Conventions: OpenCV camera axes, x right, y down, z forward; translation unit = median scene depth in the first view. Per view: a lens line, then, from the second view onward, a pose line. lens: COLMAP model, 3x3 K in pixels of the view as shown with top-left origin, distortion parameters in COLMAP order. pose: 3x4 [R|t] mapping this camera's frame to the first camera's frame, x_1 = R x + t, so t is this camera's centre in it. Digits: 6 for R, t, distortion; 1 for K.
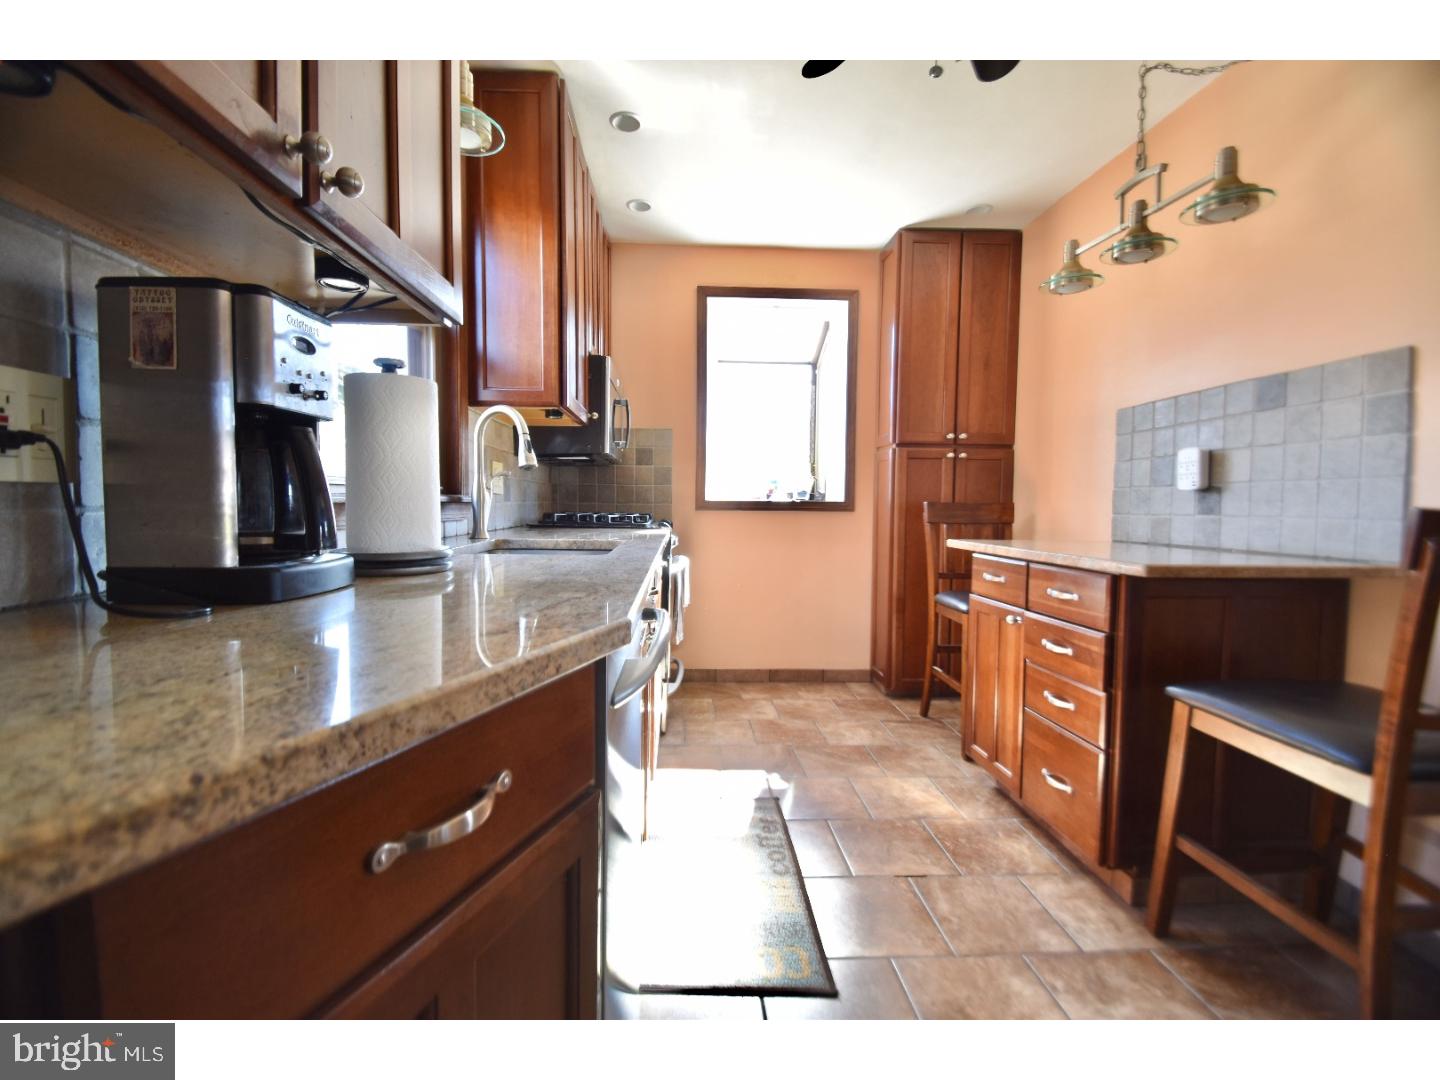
lens RADIAL K [[631.0, 0, 708.0], [0, 631.0, 530.7], [0, 0, 1]] dist [-0.011381, -0.000694]
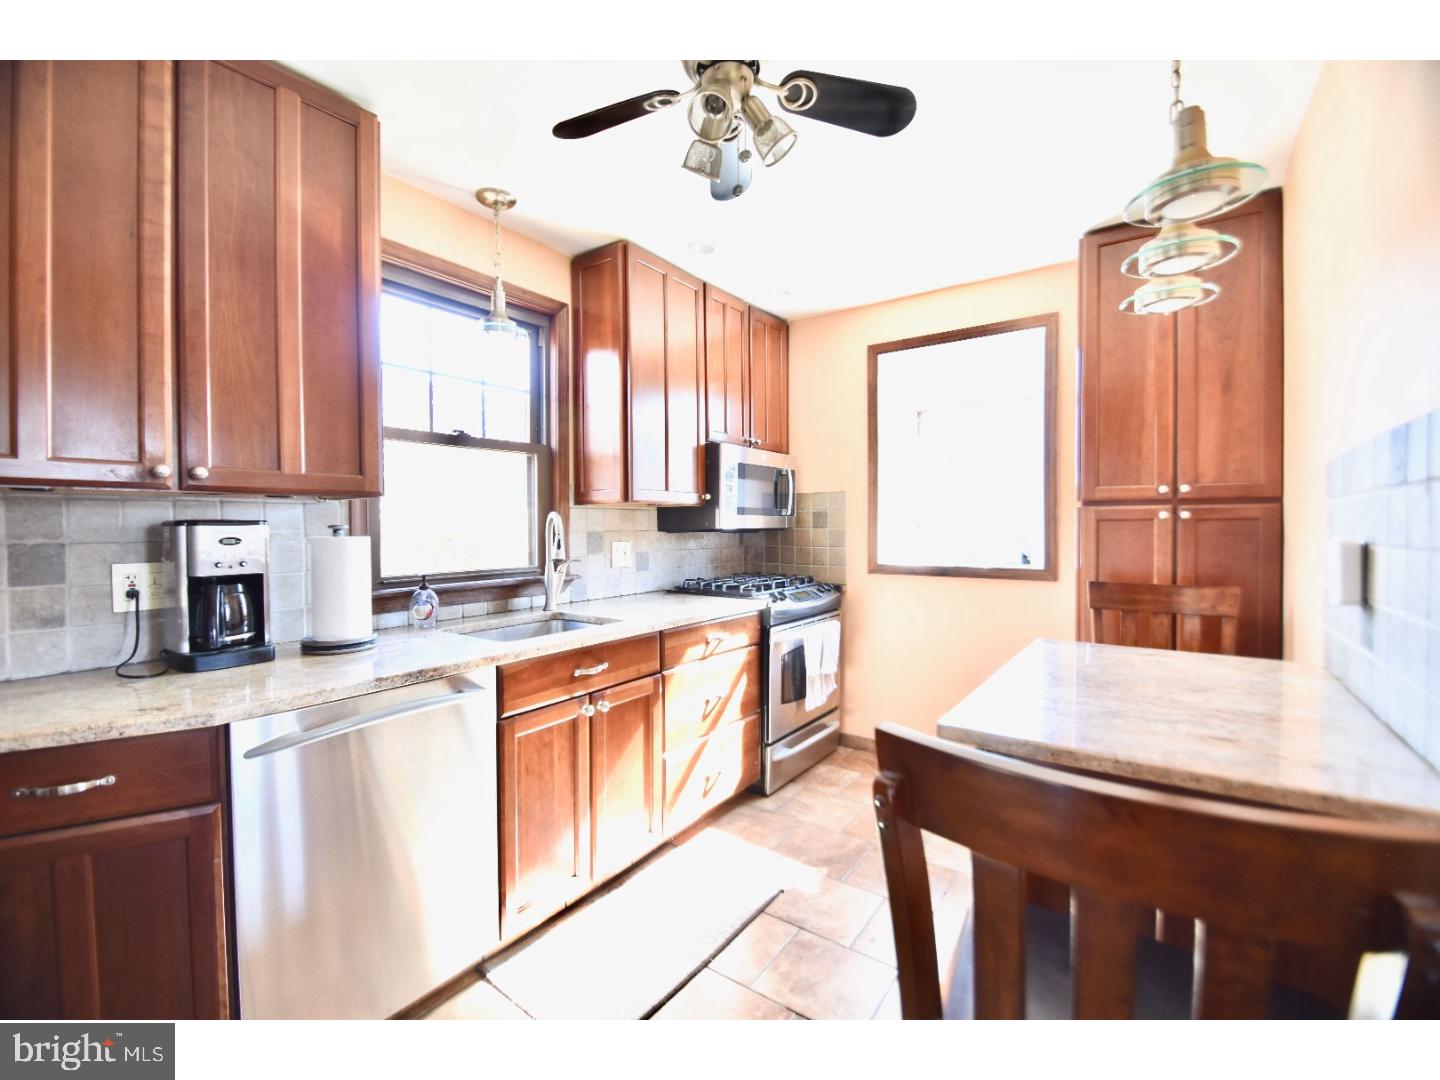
lens RADIAL K [[631.0, 0, 710.8], [0, 631.0, 538.9], [0, 0, 1]] dist [-0.011381, -0.000694]
pose [[0.784066, 0.002455, -0.620672, 0.420613], [-0.016983, 0.999703, -0.017500, -0.068971], [0.620445, 0.024262, 0.783875, 0.088225]]
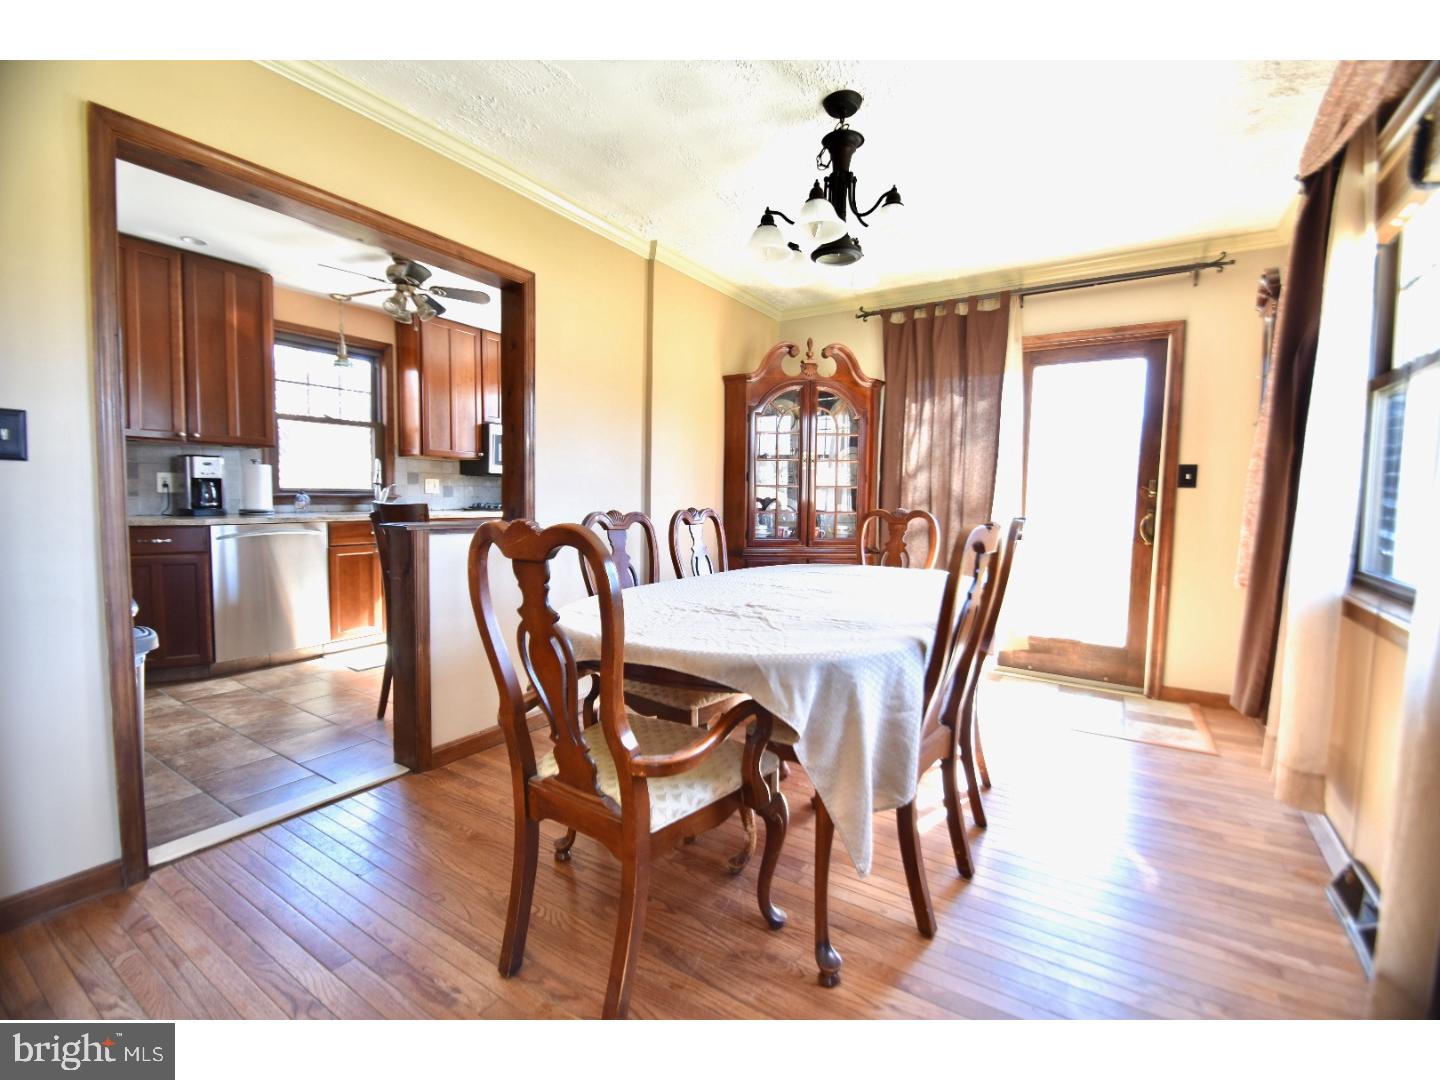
lens RADIAL K [[631.0, 0, 713.4], [0, 631.0, 539.2], [0, 0, 1]] dist [-0.011381, -0.000694]
pose [[0.810003, 0.049220, -0.584357, 1.243692], [-0.038569, 0.998785, 0.030664, -0.004328], [0.585157, -0.002300, 0.810917, -0.146644]]
